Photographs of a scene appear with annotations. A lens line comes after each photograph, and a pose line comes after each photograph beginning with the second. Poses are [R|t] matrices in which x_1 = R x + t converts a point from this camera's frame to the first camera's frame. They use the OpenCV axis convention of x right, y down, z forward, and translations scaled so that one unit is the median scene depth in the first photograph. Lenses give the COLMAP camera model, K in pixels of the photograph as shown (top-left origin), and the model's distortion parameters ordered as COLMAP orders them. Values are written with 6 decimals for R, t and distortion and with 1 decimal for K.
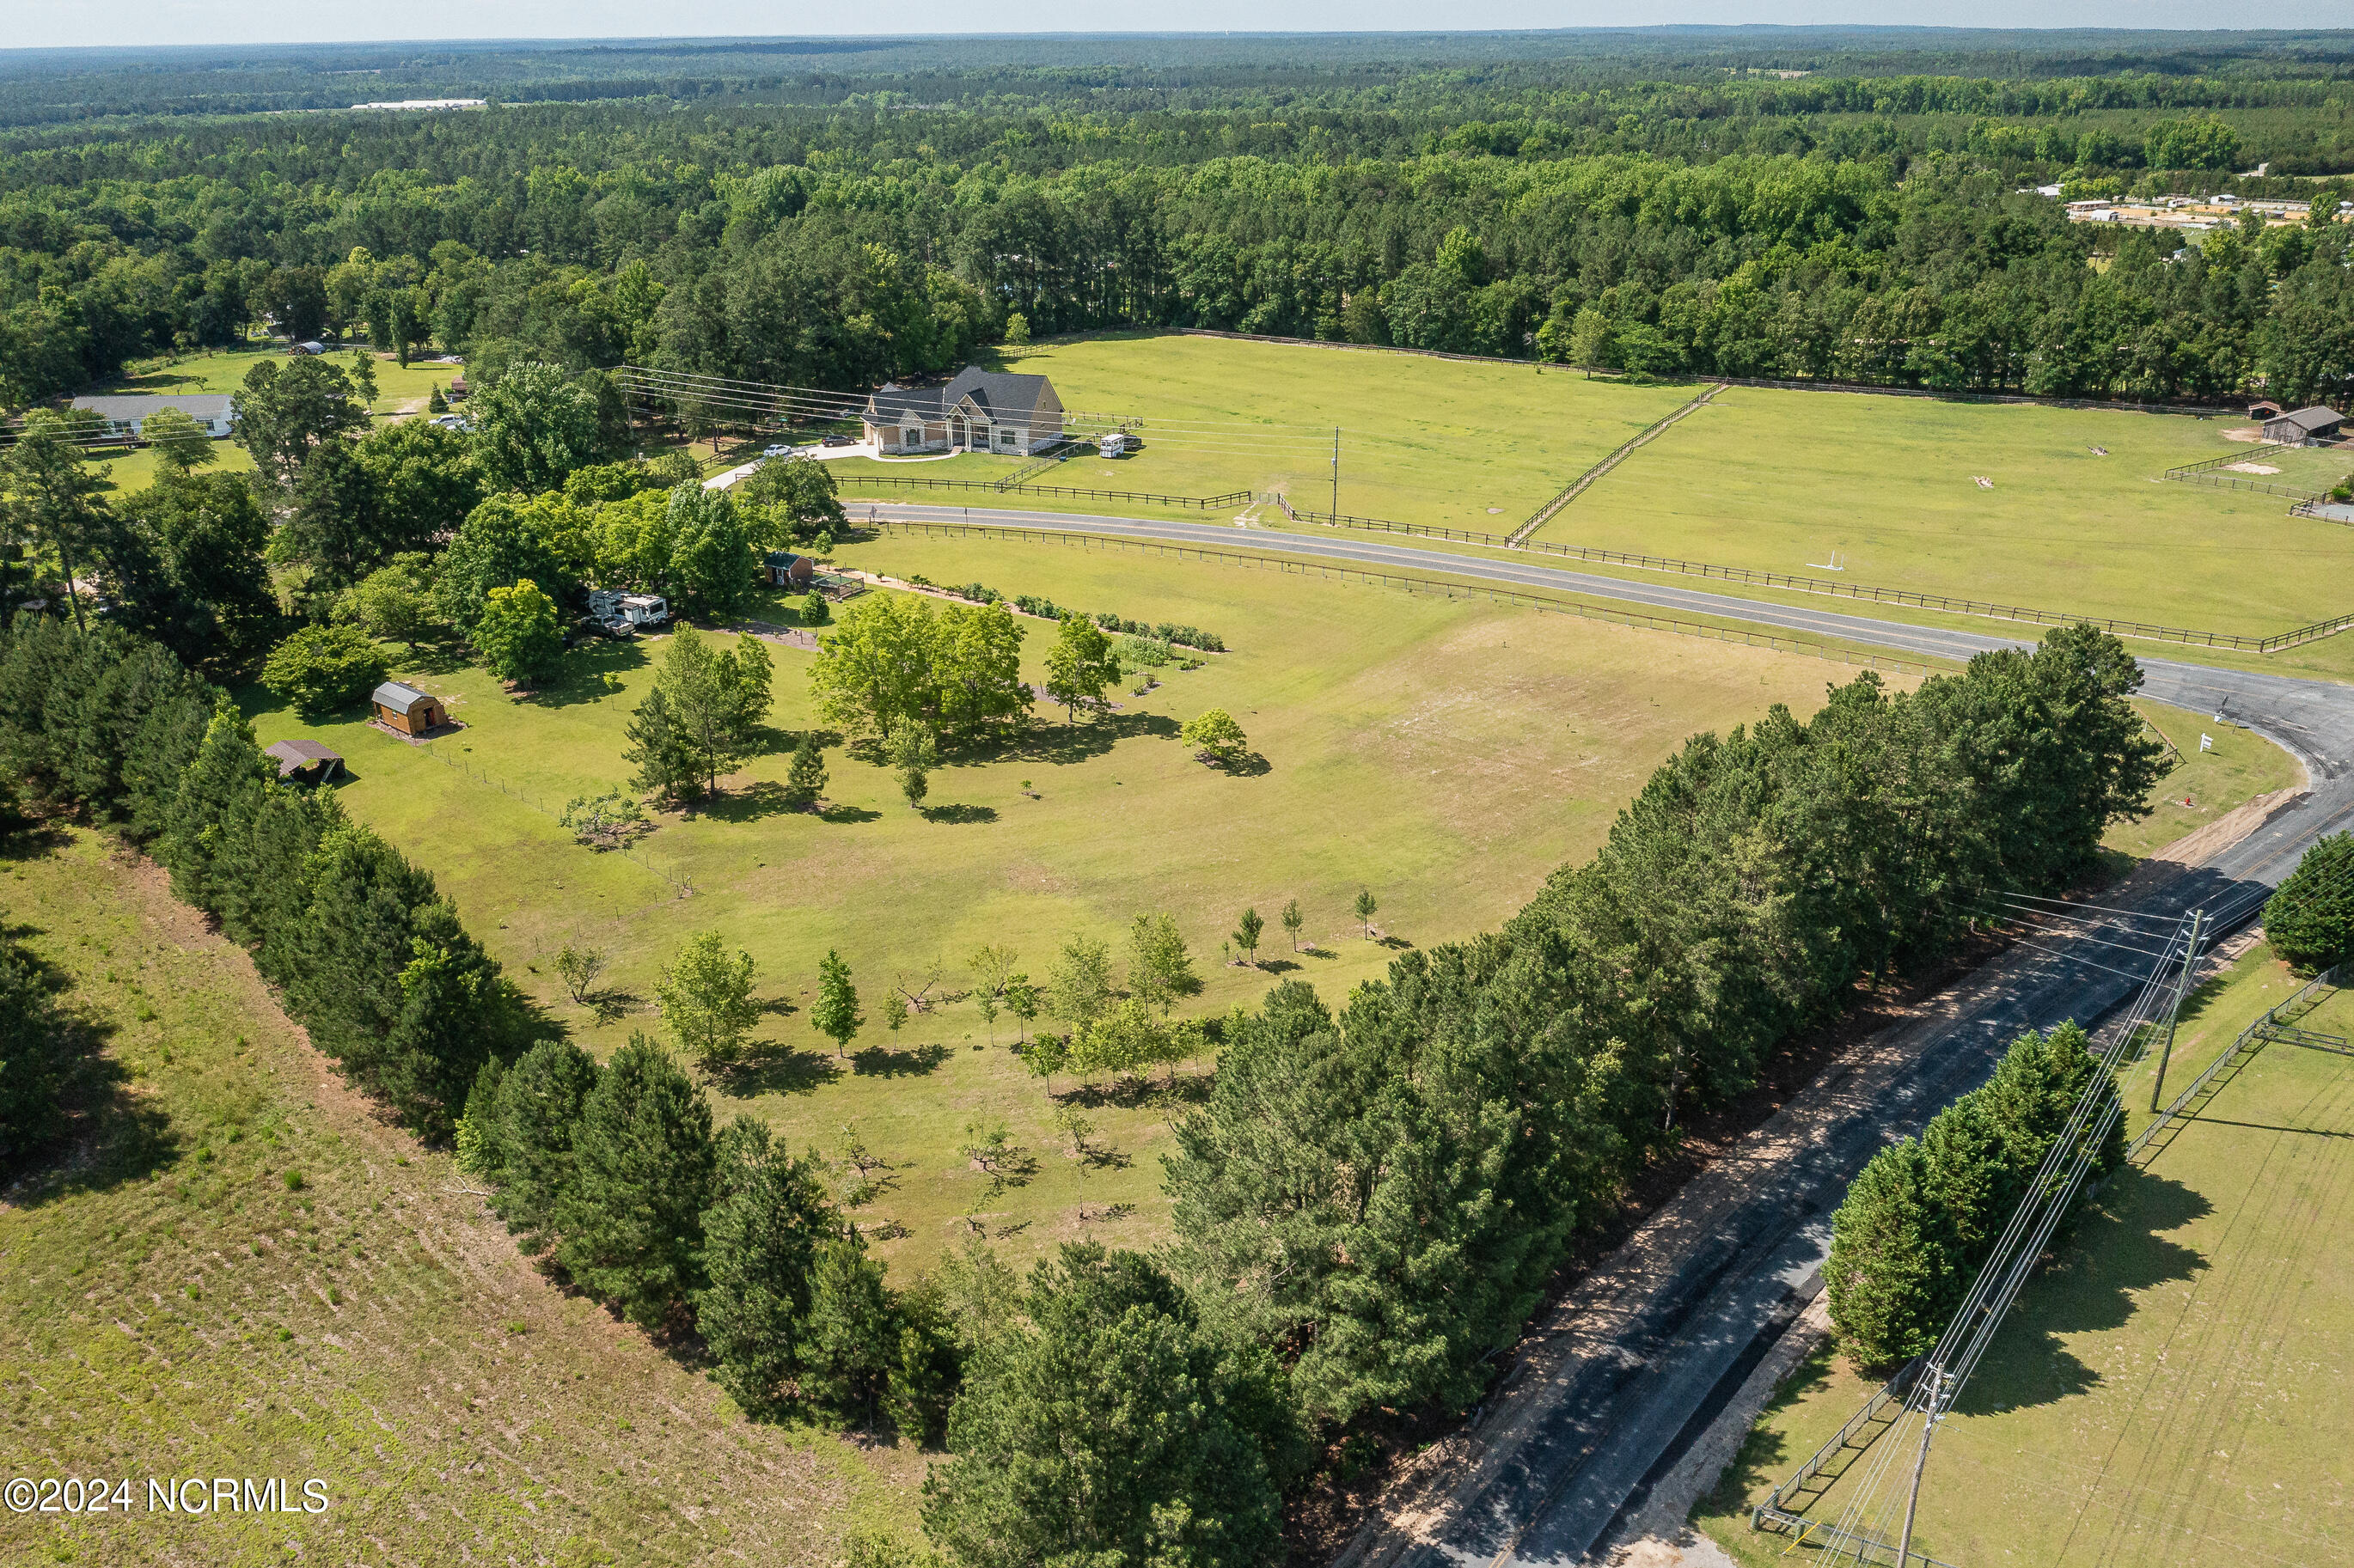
lens RADIAL K [[1823.2, 0, 1177.0], [0, 1823.2, 784.0], [0, 0, 1]] dist [-0.018912, -0.000365]
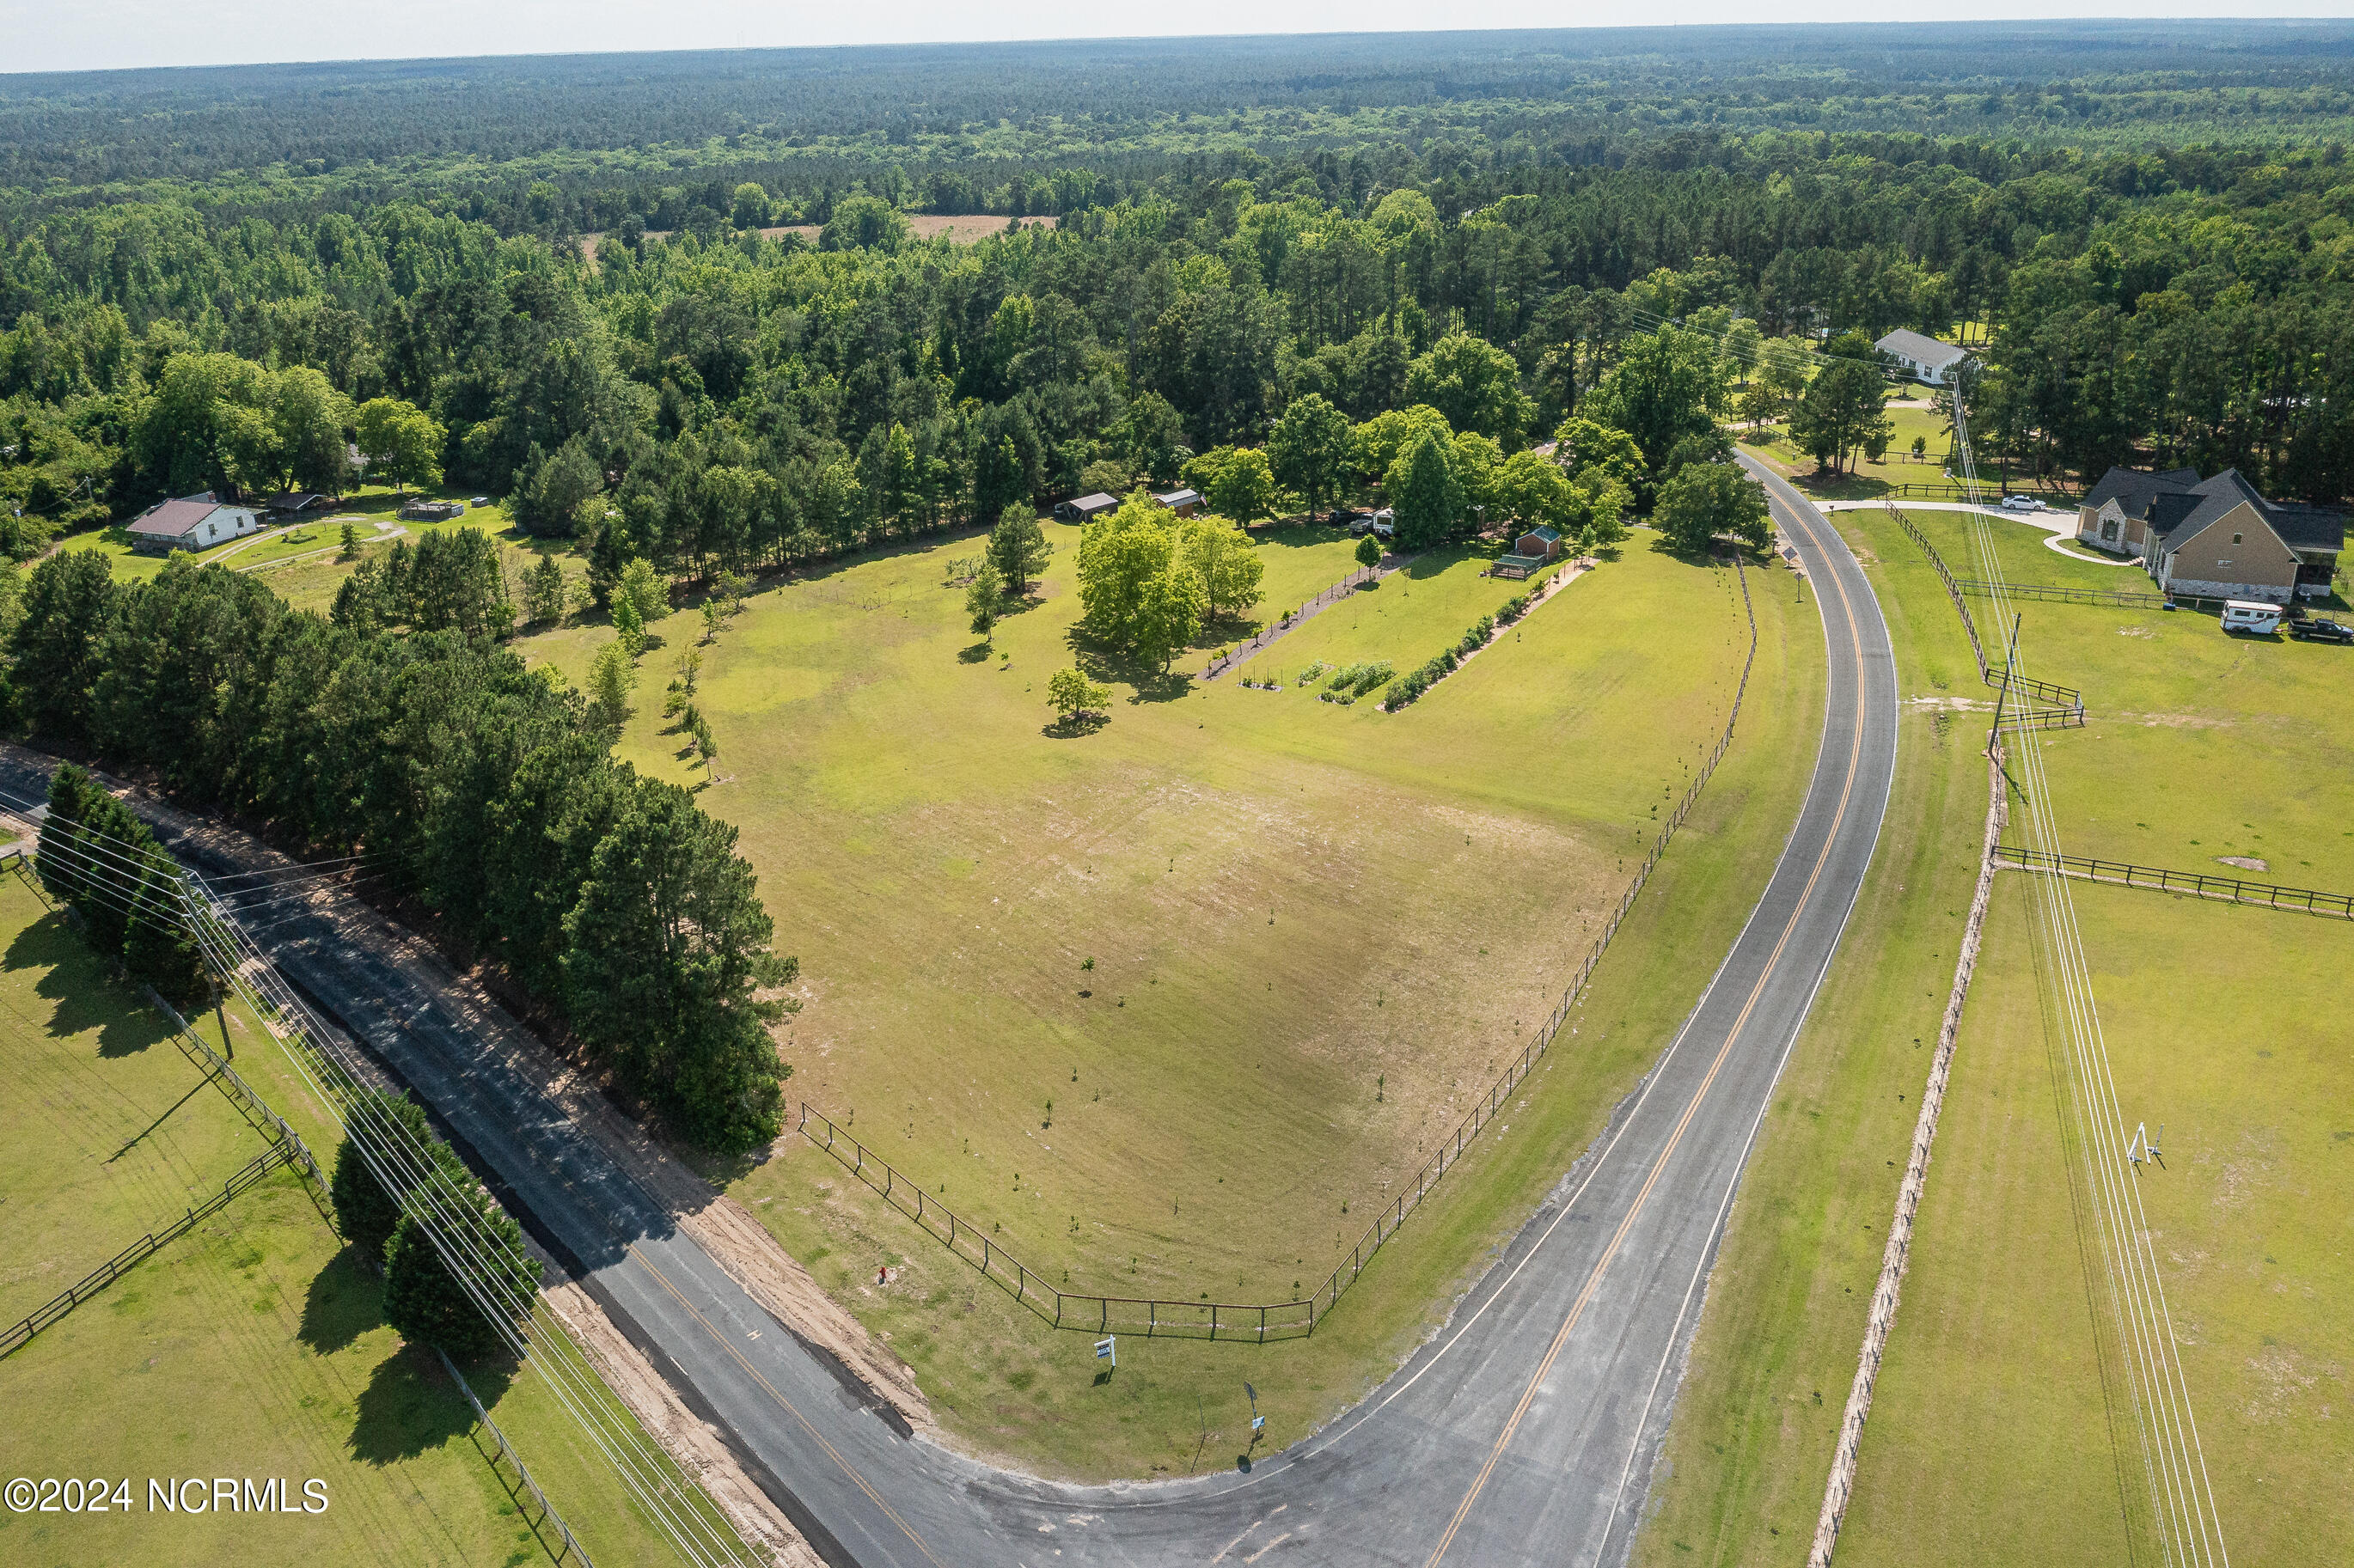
lens RADIAL K [[1823.2, 0, 1177.0], [0, 1823.2, 784.0], [0, 0, 1]] dist [-0.018912, -0.000365]
pose [[0.028926, 0.388119, -0.921155, 1.179458], [-0.364016, 0.862352, 0.351911, -0.434790], [0.930943, 0.325136, 0.166226, 1.020124]]
